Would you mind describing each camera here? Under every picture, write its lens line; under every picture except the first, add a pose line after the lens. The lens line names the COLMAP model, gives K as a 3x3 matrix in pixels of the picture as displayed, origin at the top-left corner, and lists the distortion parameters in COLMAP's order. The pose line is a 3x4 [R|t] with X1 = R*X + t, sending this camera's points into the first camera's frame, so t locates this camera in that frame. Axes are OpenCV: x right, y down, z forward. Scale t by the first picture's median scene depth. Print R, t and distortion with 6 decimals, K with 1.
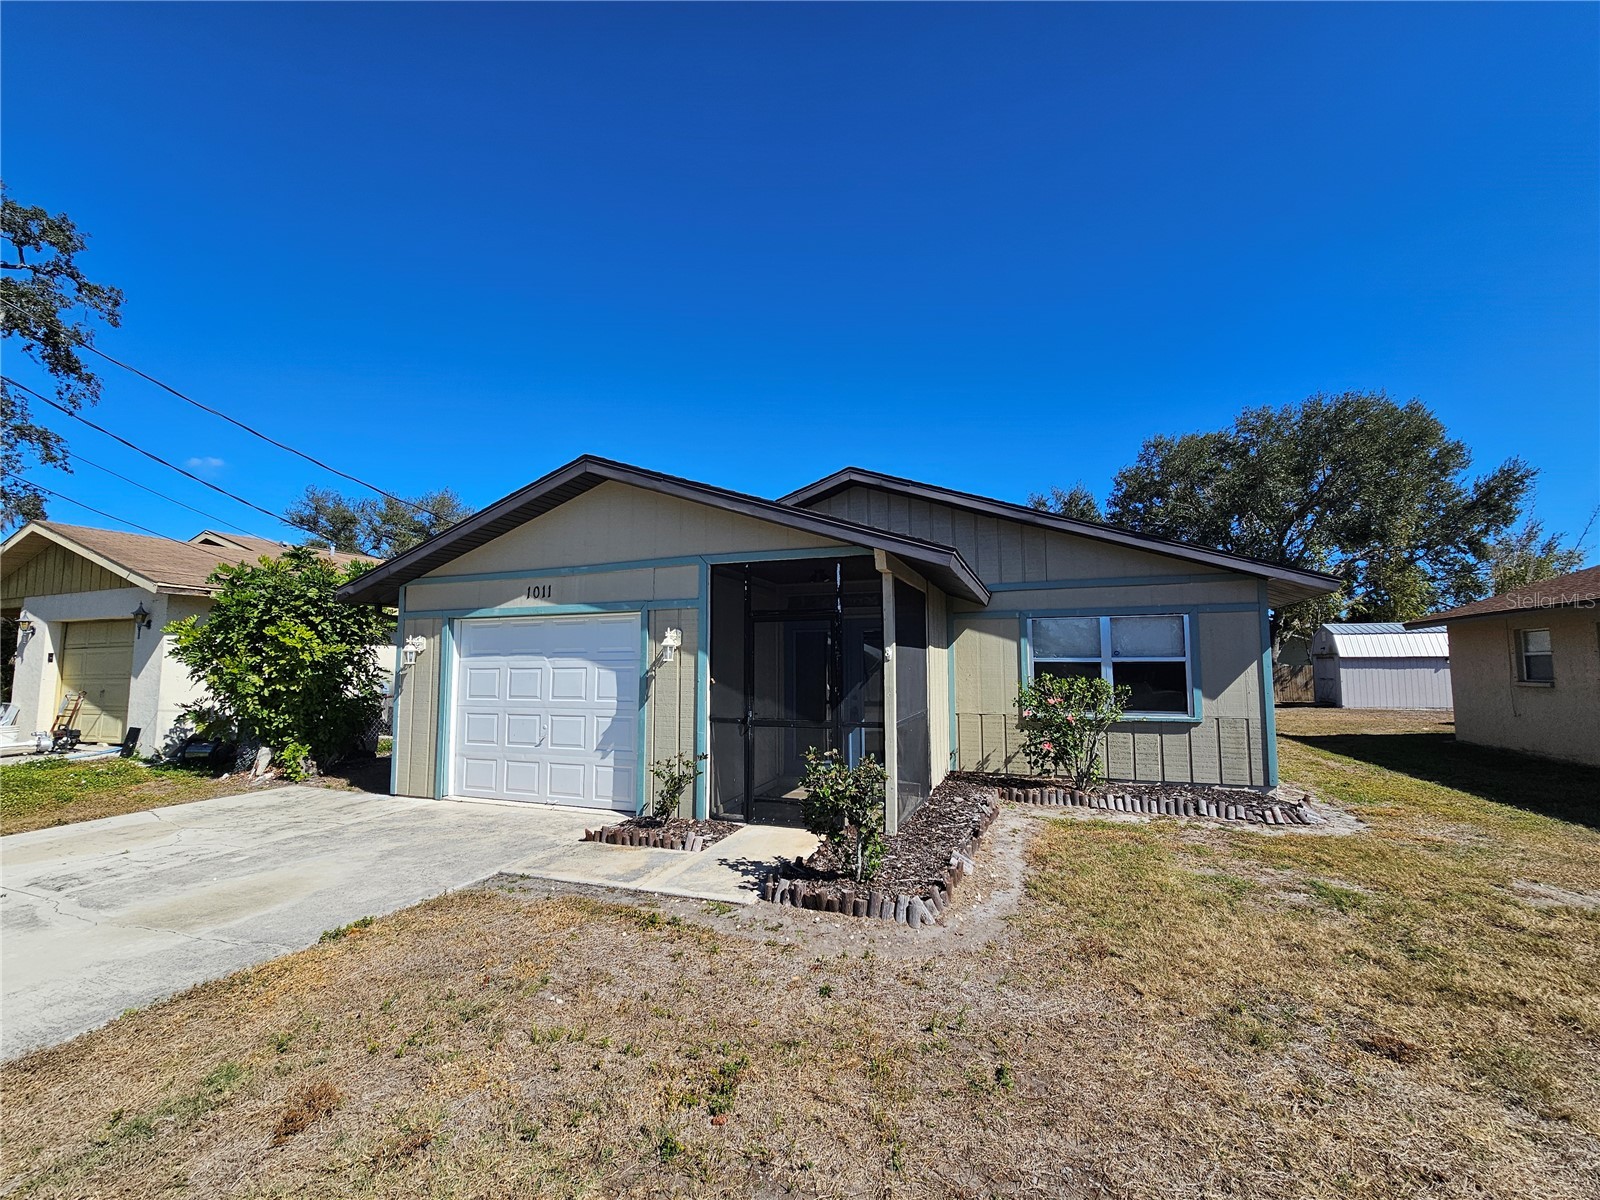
lens RADIAL K [[651.2, 0, 802.0], [0, 651.2, 607.8], [0, 0, 1]] dist [-0.003967, 0.000288]
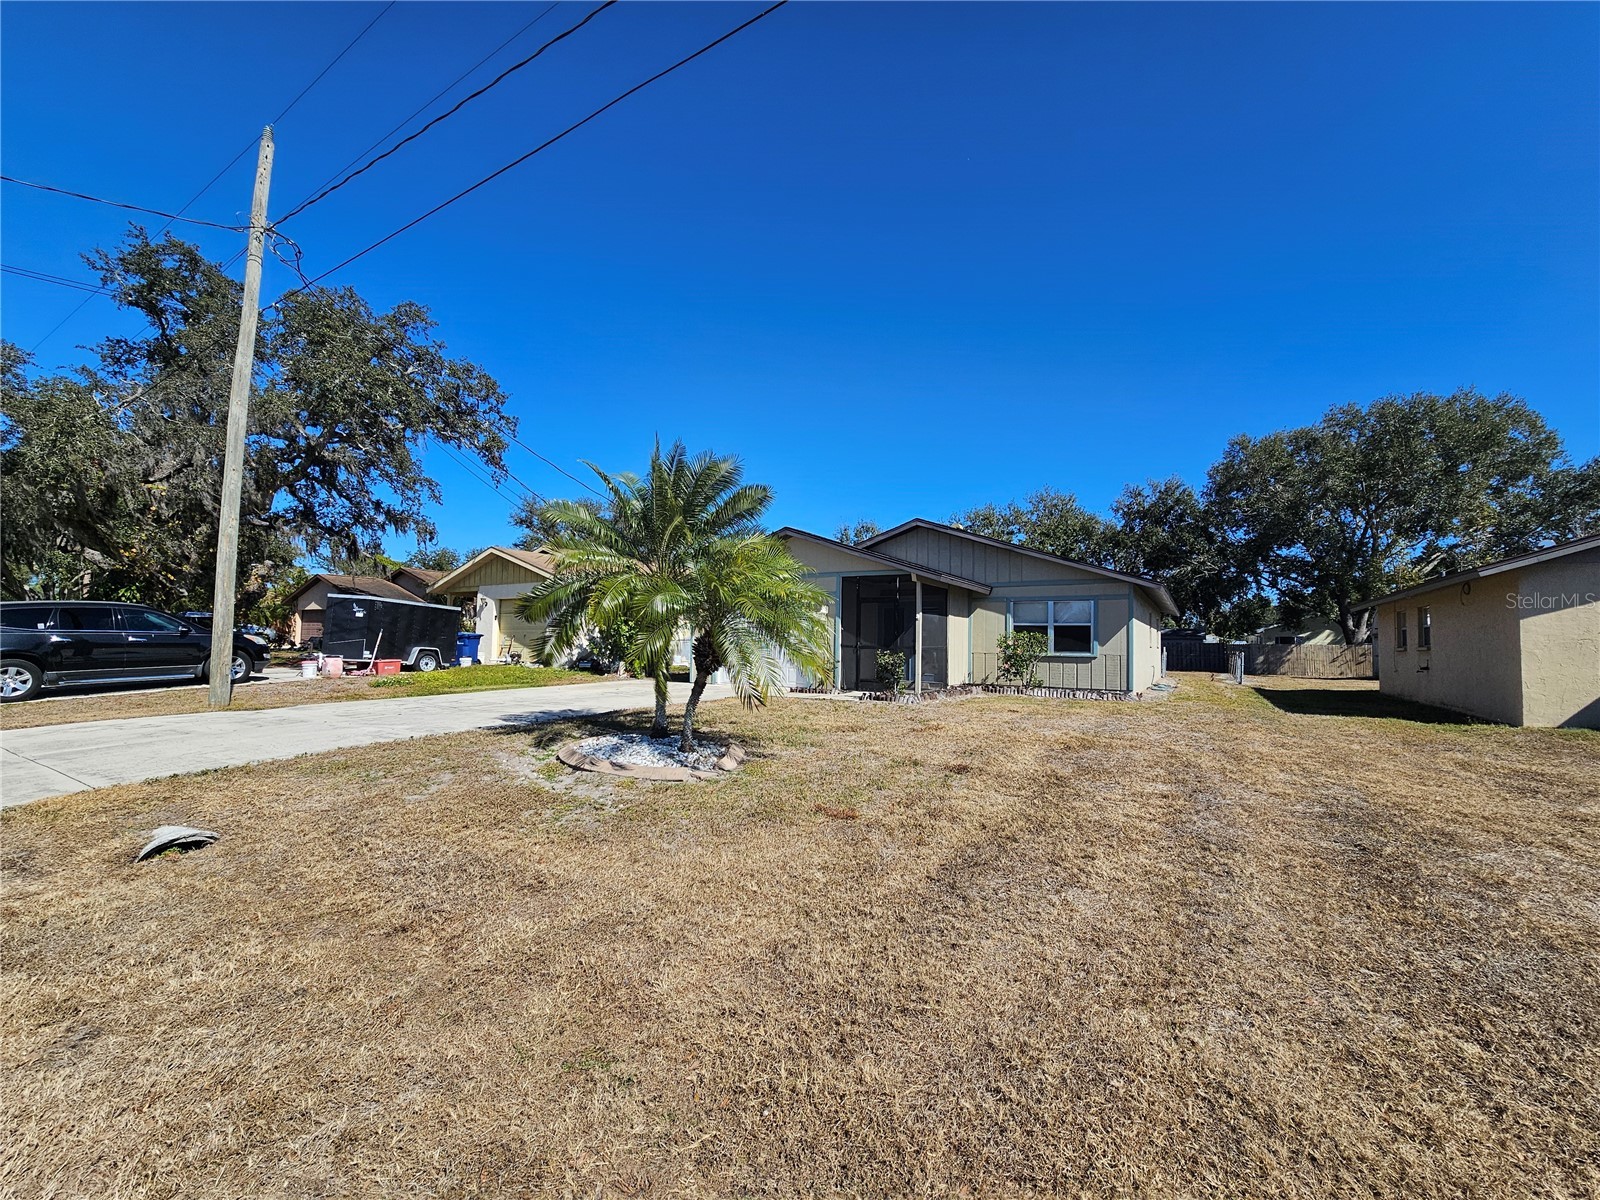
lens RADIAL K [[651.2, 0, 798.2], [0, 651.2, 597.8], [0, 0, 1]] dist [-0.003967, 0.000288]
pose [[0.982243, 0.007698, -0.187455, 0.105377], [-0.004492, 0.999836, 0.017522, -0.026240], [0.187559, -0.016368, 0.982117, -0.971113]]
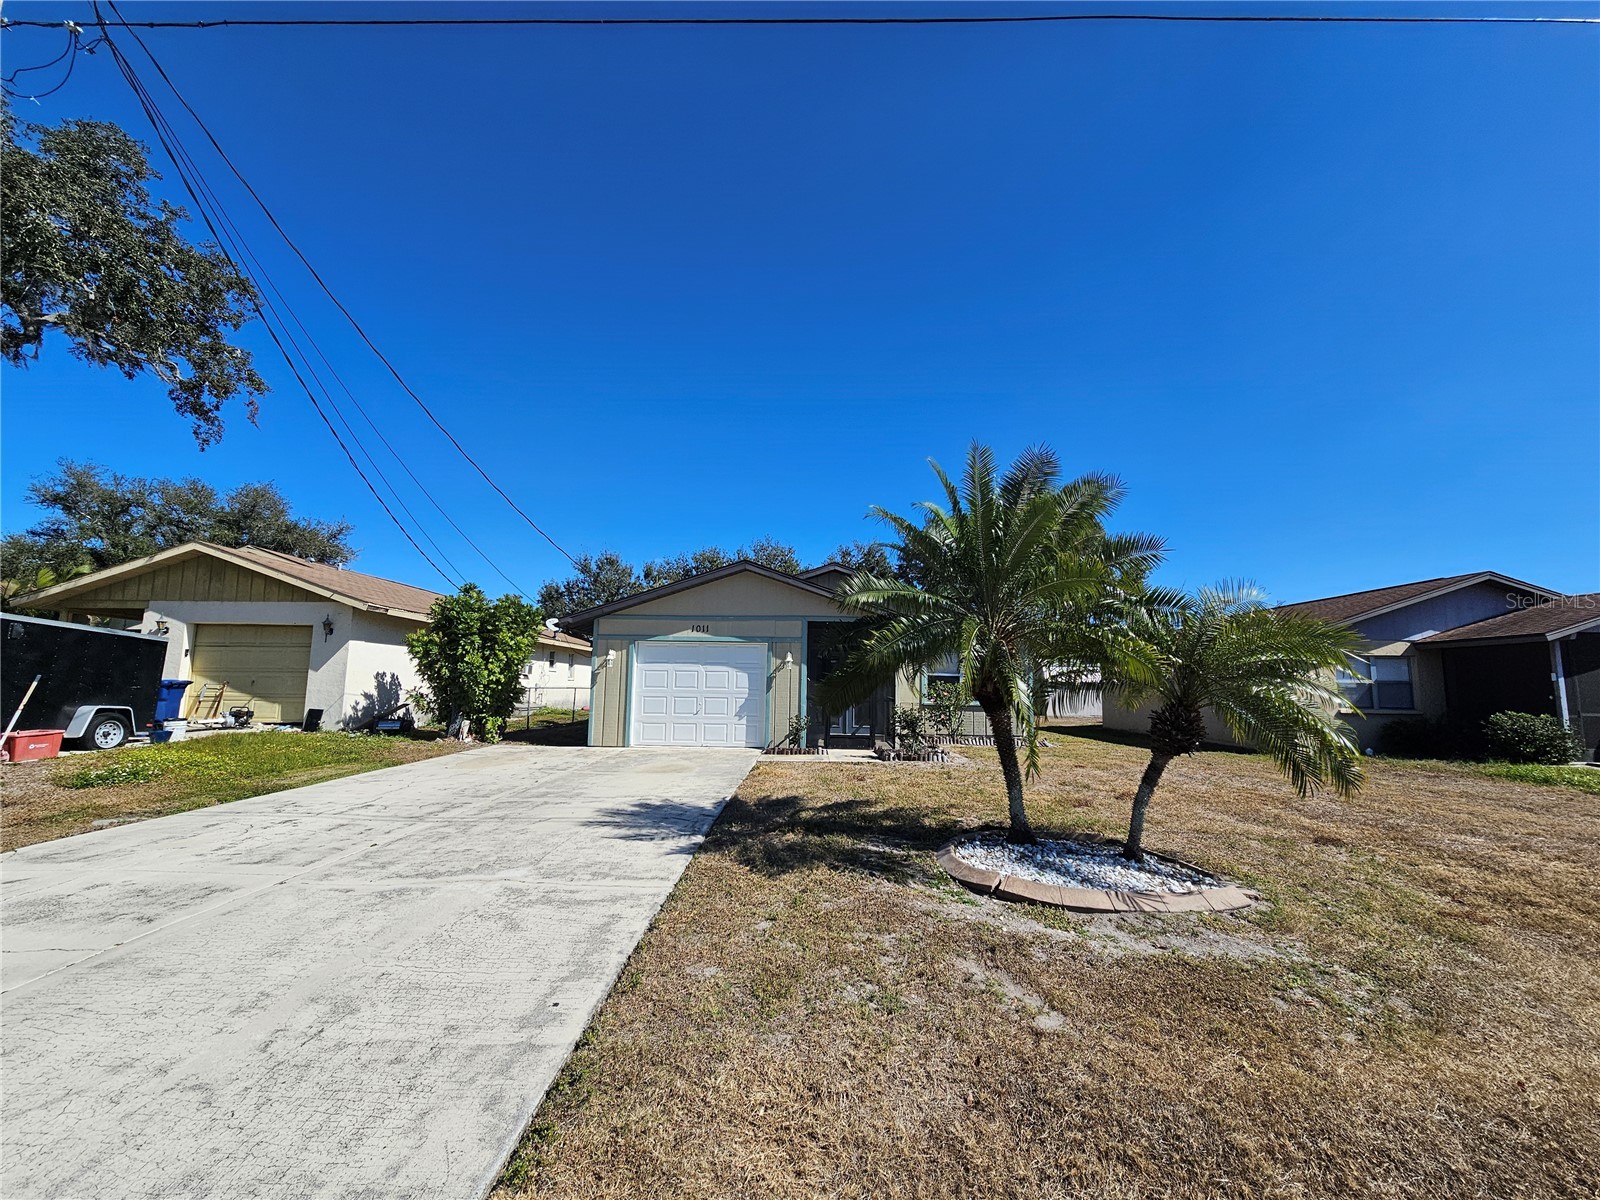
lens RADIAL K [[651.2, 0, 804.8], [0, 651.2, 610.0], [0, 0, 1]] dist [-0.003967, 0.000288]
pose [[0.940648, 0.059699, 0.334091, -0.656728], [-0.049691, 0.998025, -0.038432, -0.018209], [-0.335726, 0.019549, 0.941757, -0.702848]]
